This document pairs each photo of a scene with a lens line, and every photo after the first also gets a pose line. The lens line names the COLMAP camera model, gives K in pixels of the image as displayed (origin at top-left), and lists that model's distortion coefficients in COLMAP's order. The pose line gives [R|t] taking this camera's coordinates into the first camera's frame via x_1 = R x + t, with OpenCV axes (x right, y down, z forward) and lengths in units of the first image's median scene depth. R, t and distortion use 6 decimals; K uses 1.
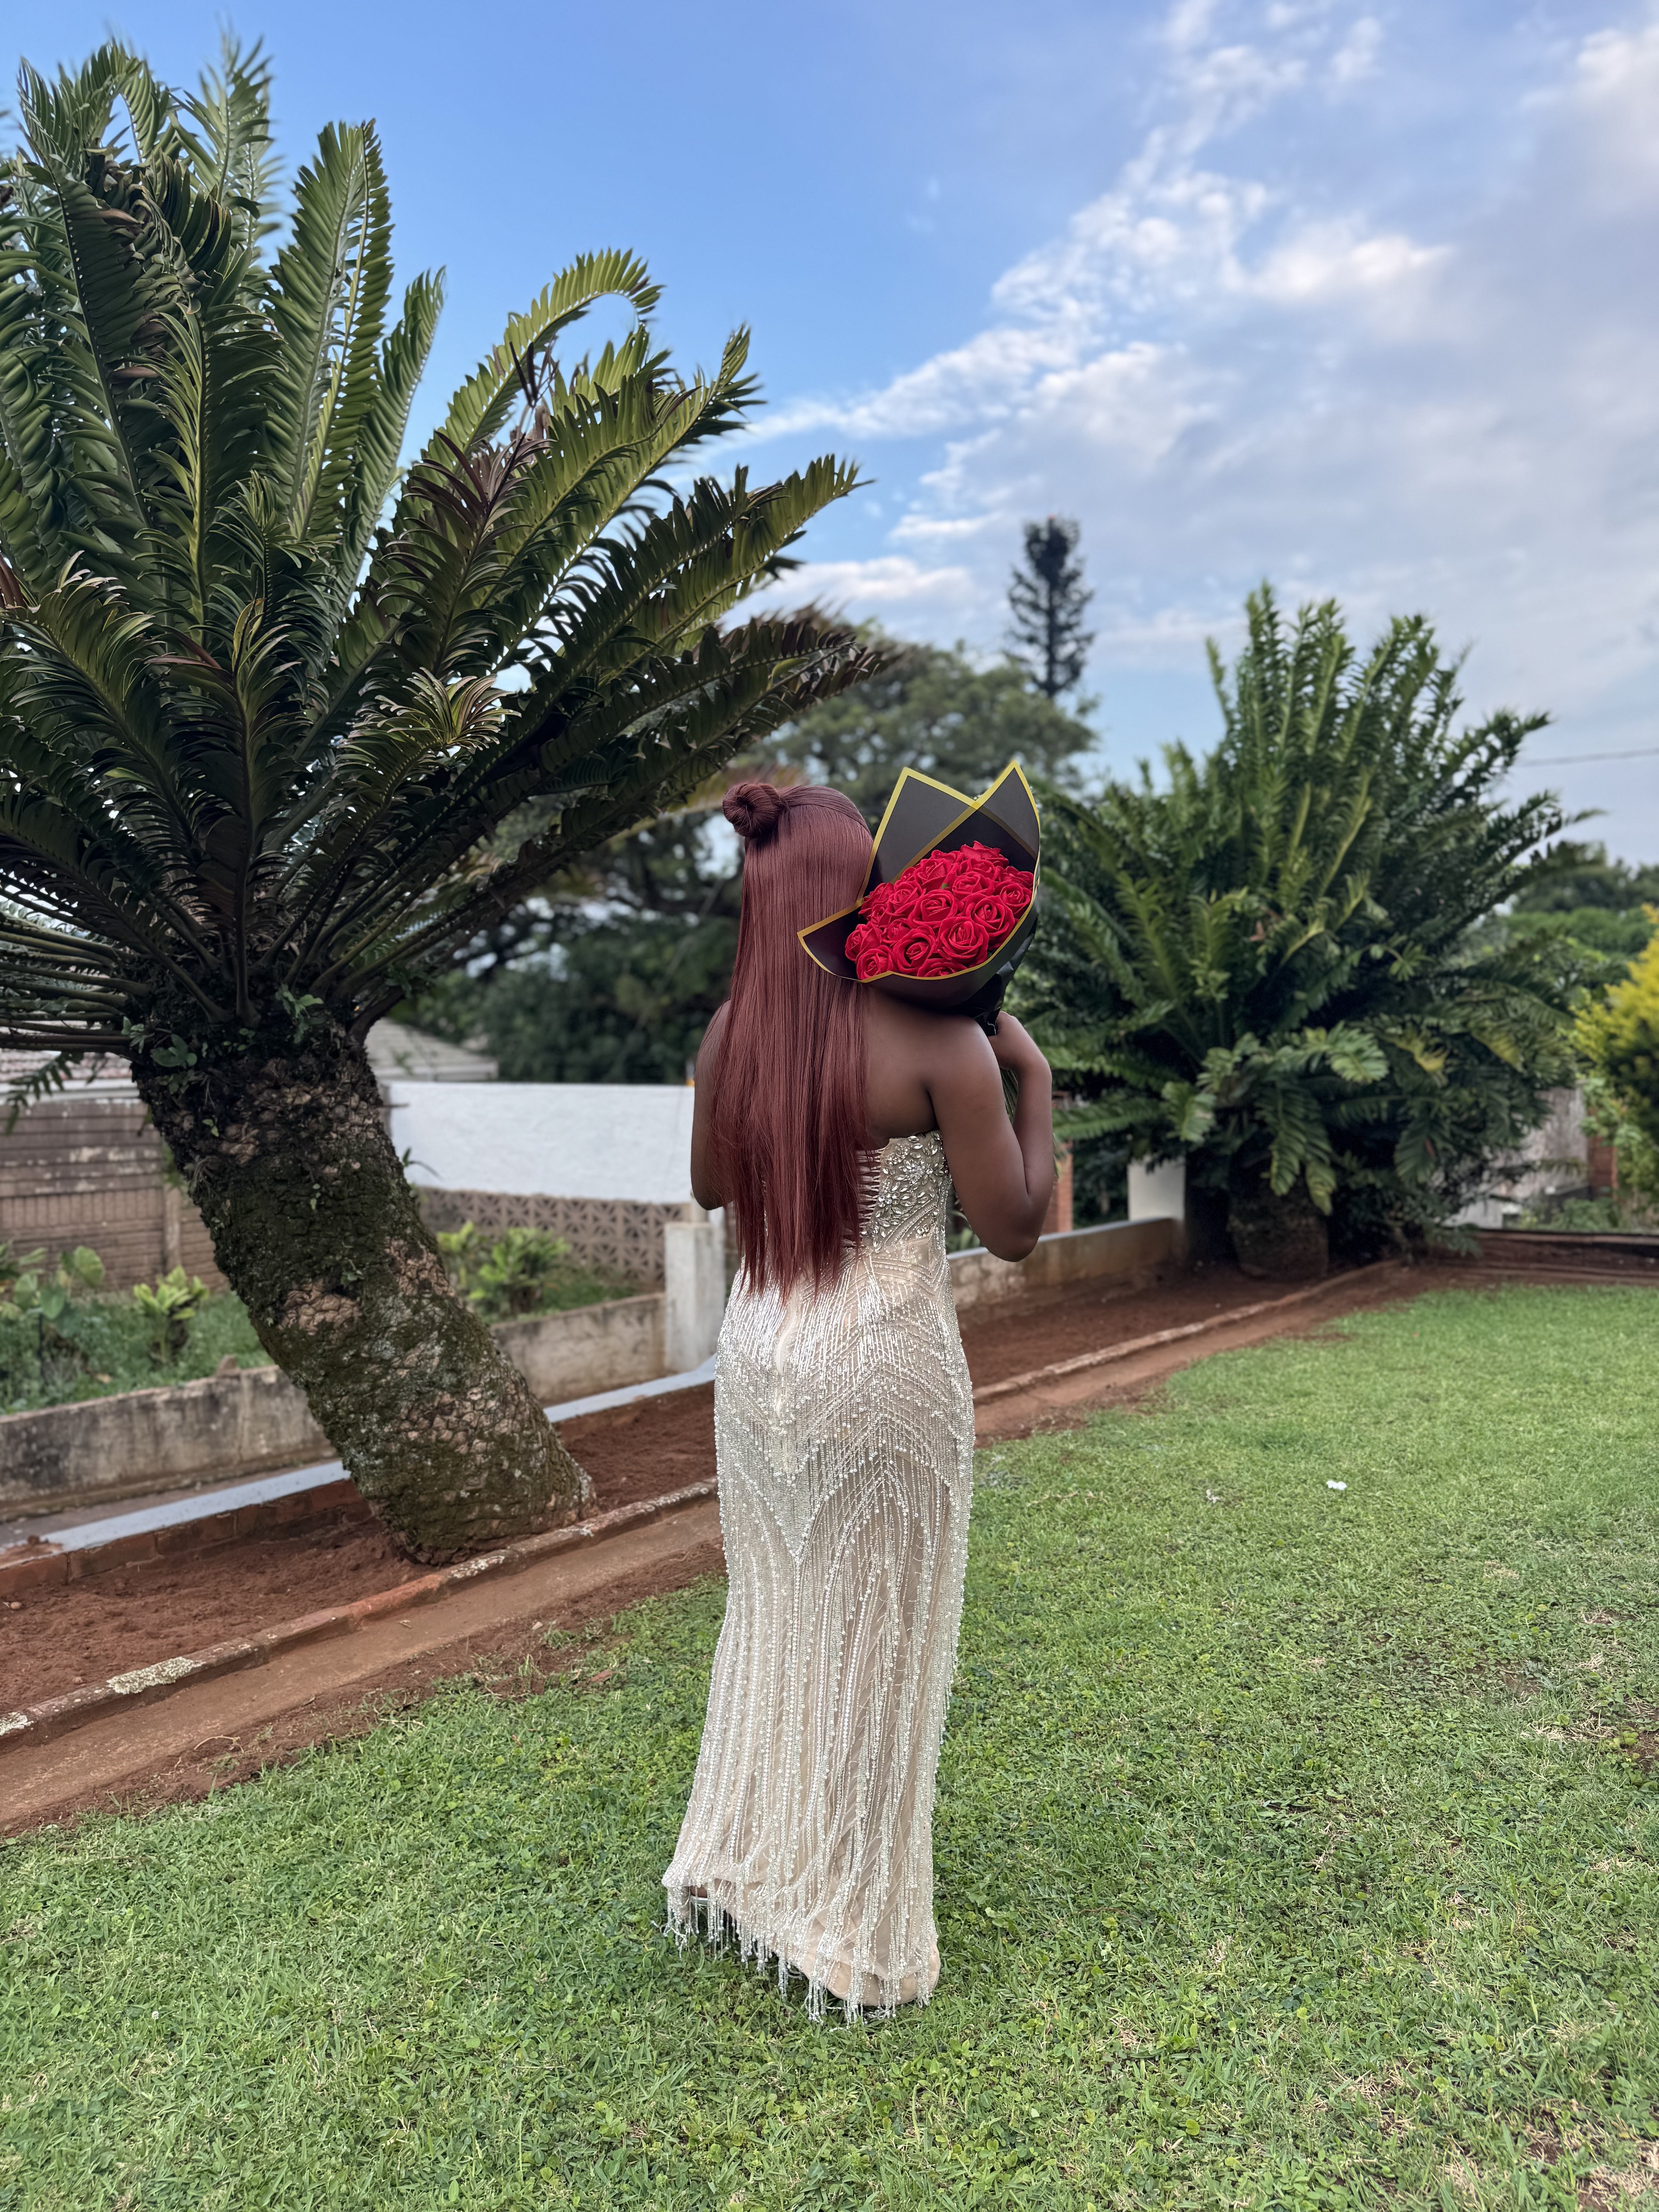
lens RADIAL K [[1516.5, 0, 833.1], [0, 1516.5, 1119.8], [0, 0, 1]] dist [0.194326, -0.376152]
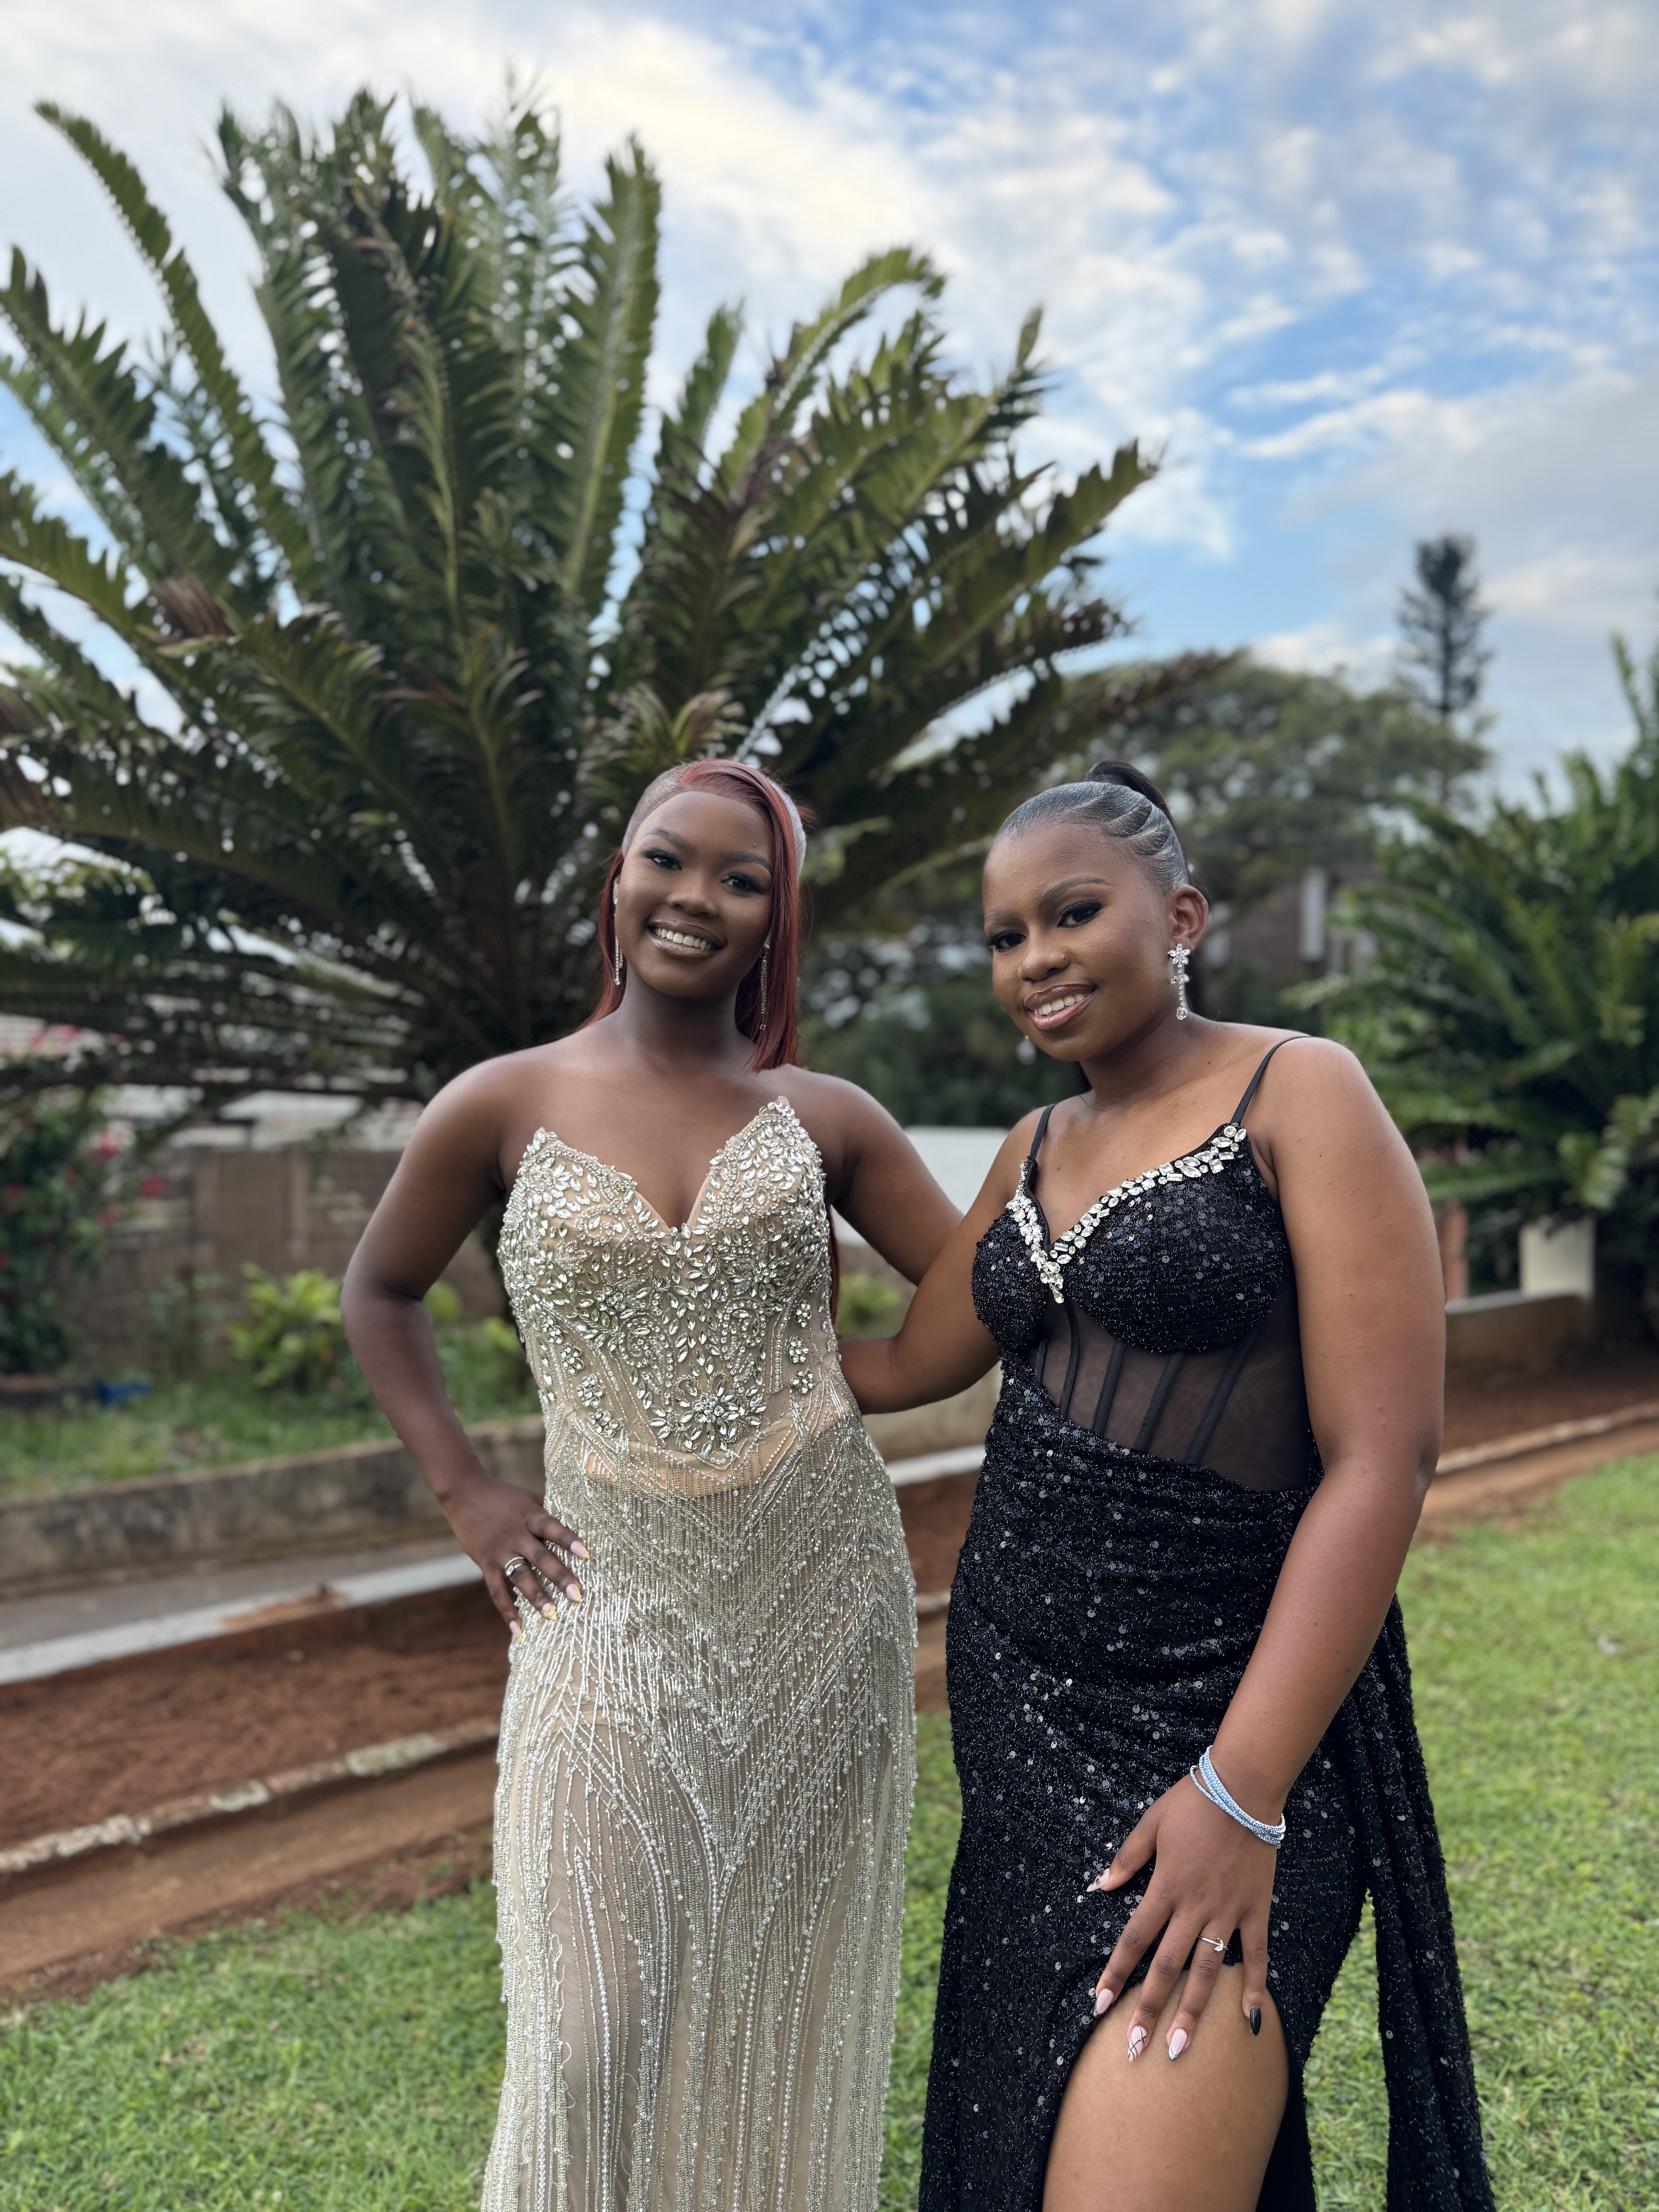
lens RADIAL K [[1548.9, 0, 843.1], [0, 1548.9, 1117.7], [0, 0, 1]] dist [0.001139, -0.001012]
pose [[0.973249, 0.006240, -0.229669, 0.036376], [-0.013167, 0.999503, -0.028644, -0.007997], [0.229376, 0.030902, 0.972847, 0.093332]]
